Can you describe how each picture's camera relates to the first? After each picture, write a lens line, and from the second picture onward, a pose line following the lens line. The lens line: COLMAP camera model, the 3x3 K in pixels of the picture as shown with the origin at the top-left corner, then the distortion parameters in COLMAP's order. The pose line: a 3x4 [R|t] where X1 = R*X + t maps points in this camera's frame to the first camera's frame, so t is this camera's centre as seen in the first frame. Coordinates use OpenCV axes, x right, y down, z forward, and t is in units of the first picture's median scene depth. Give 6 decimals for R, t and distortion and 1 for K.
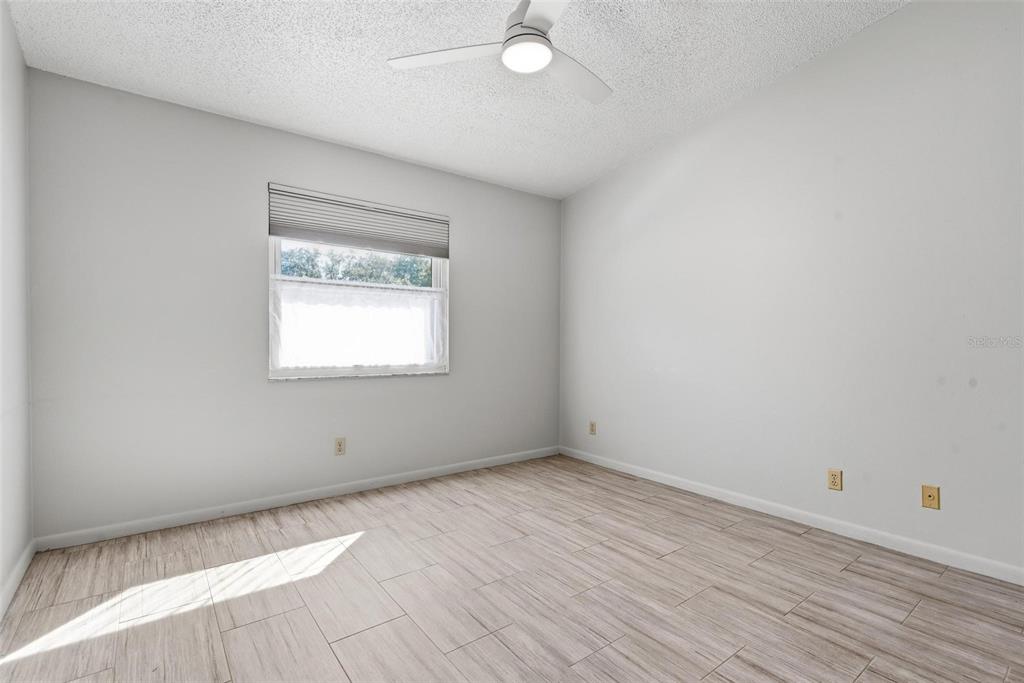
lens RADIAL K [[465.9, 0, 515.3], [0, 465.9, 341.0], [0, 0, 1]] dist [0.006219, -0.007325]
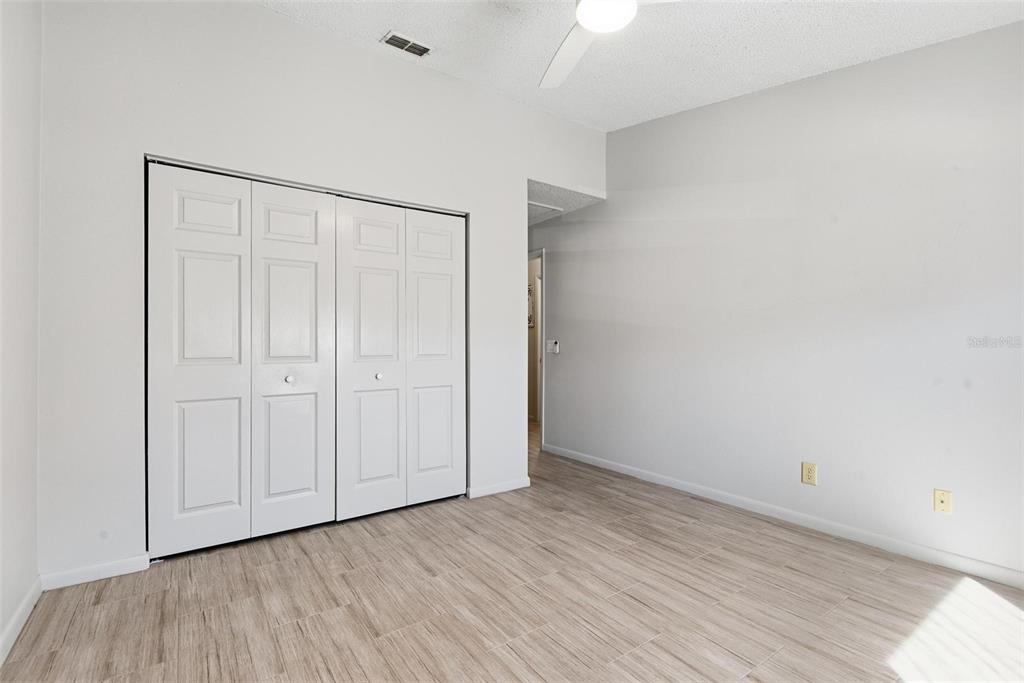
lens RADIAL K [[465.9, 0, 515.3], [0, 465.9, 341.0], [0, 0, 1]] dist [0.006219, -0.007325]
pose [[-0.999161, -0.005200, 0.040619, 0.103556], [-0.005397, 0.999974, -0.004744, -0.003395], [-0.040594, -0.004960, -0.999163, 1.298381]]
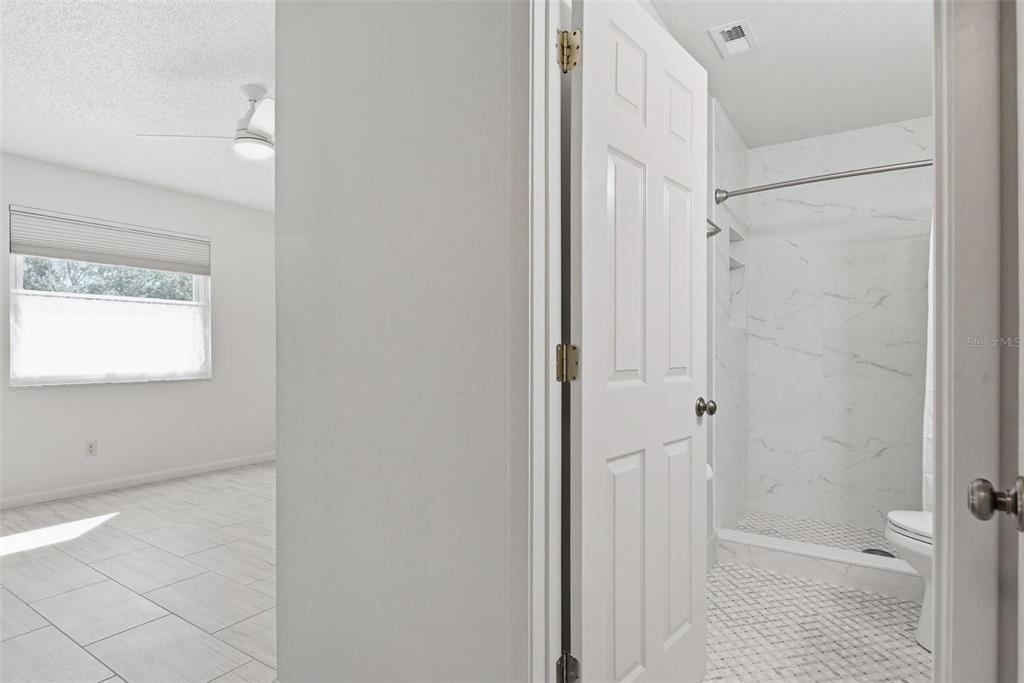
lens RADIAL K [[486.9, 0, 506.0], [0, 486.9, 348.0], [0, 0, 1]] dist [-0.000978, -0.000775]
pose [[0.938109, -0.005707, 0.346292, 0.146513], [0.005965, 0.999982, 0.000318, -0.000760], [-0.346287, 0.001767, 0.938127, -0.419661]]
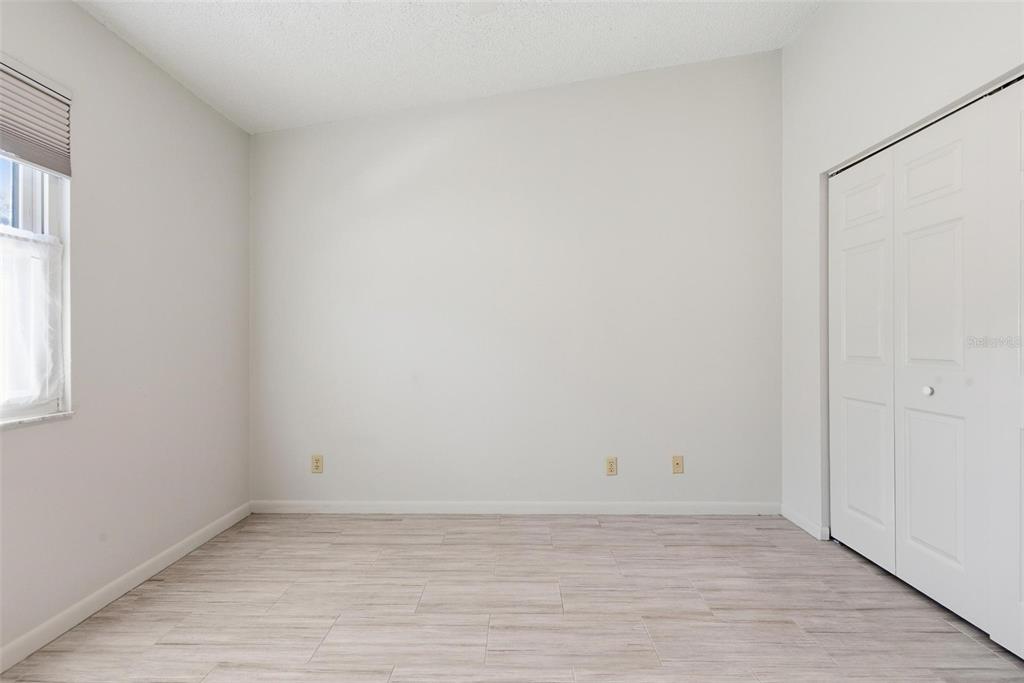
lens RADIAL K [[465.9, 0, 515.3], [0, 465.9, 341.0], [0, 0, 1]] dist [0.006219, -0.007325]
pose [[0.621434, -0.006466, 0.783440, -0.301651], [0.006838, 0.999973, 0.002830, -0.006490], [-0.783437, 0.003598, 0.621461, 0.448376]]
